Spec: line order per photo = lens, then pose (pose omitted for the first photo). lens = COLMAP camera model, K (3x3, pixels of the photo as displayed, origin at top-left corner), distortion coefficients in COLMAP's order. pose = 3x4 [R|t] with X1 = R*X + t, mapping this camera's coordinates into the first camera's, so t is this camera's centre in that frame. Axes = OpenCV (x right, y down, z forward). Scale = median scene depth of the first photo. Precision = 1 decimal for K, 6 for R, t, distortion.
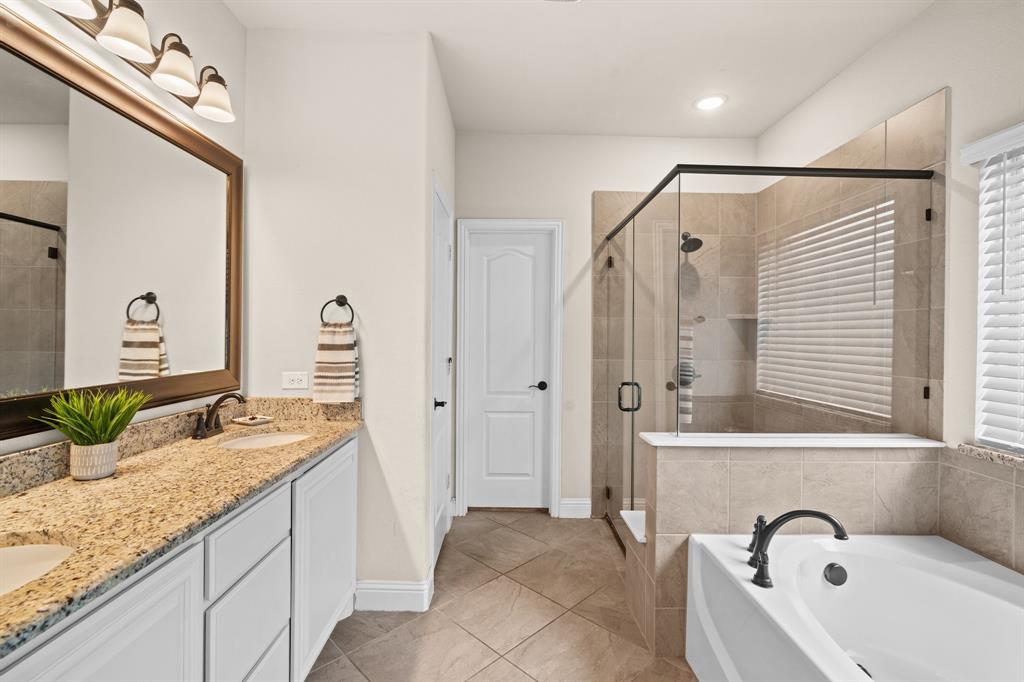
lens RADIAL K [[460.0, 0, 509.4], [0, 460.0, 331.2], [0, 0, 1]] dist [-0.000987, 0.000823]
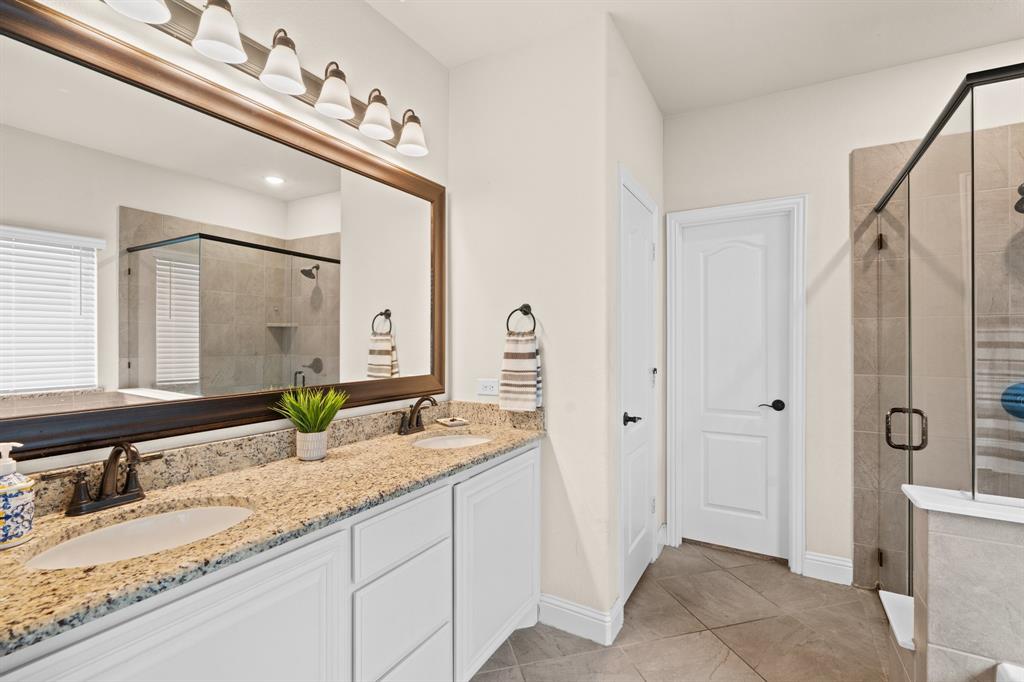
lens RADIAL K [[461.1, 0, 513.7], [0, 461.1, 338.0], [0, 0, 1]] dist [-0.004299, 0.000615]
pose [[0.866005, -0.011902, -0.499893, 0.119281], [0.010139, 0.999929, -0.006242, 0.002140], [0.499932, 0.000337, 0.866065, 0.114995]]
